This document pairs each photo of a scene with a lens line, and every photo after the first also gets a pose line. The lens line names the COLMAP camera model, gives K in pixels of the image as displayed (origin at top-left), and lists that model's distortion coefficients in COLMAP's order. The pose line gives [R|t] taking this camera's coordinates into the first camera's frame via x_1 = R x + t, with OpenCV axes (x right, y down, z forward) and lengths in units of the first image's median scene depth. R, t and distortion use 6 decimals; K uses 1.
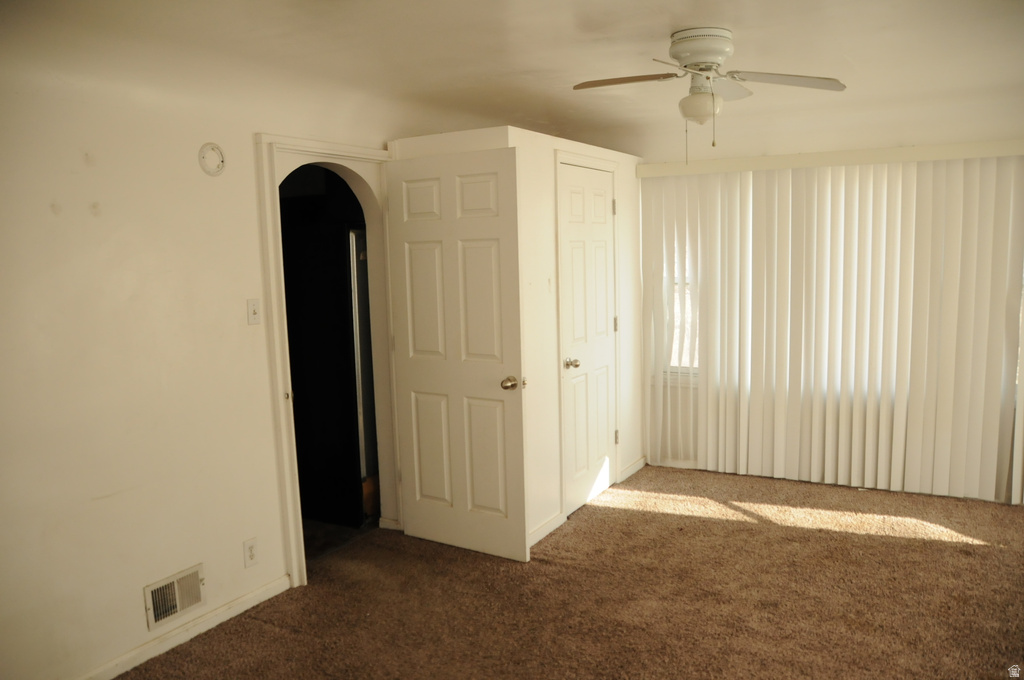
lens RADIAL K [[804.4, 0, 504.6], [0, 804.4, 347.4], [0, 0, 1]] dist [-0.062259, 0.015521]
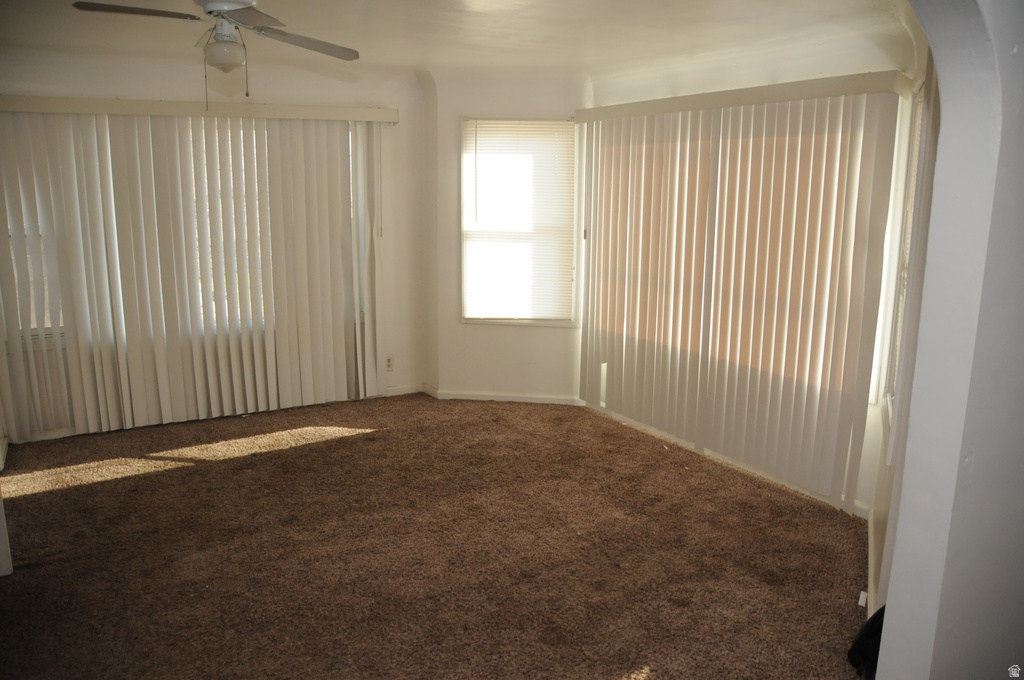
lens RADIAL K [[804.4, 0, 501.6], [0, 804.4, 337.9], [0, 0, 1]] dist [-0.062259, 0.015521]
pose [[0.543306, -0.137144, 0.828258, -0.272779], [0.092606, 0.990337, 0.103235, -0.010062], [-0.834412, 0.020613, 0.550756, 0.094310]]
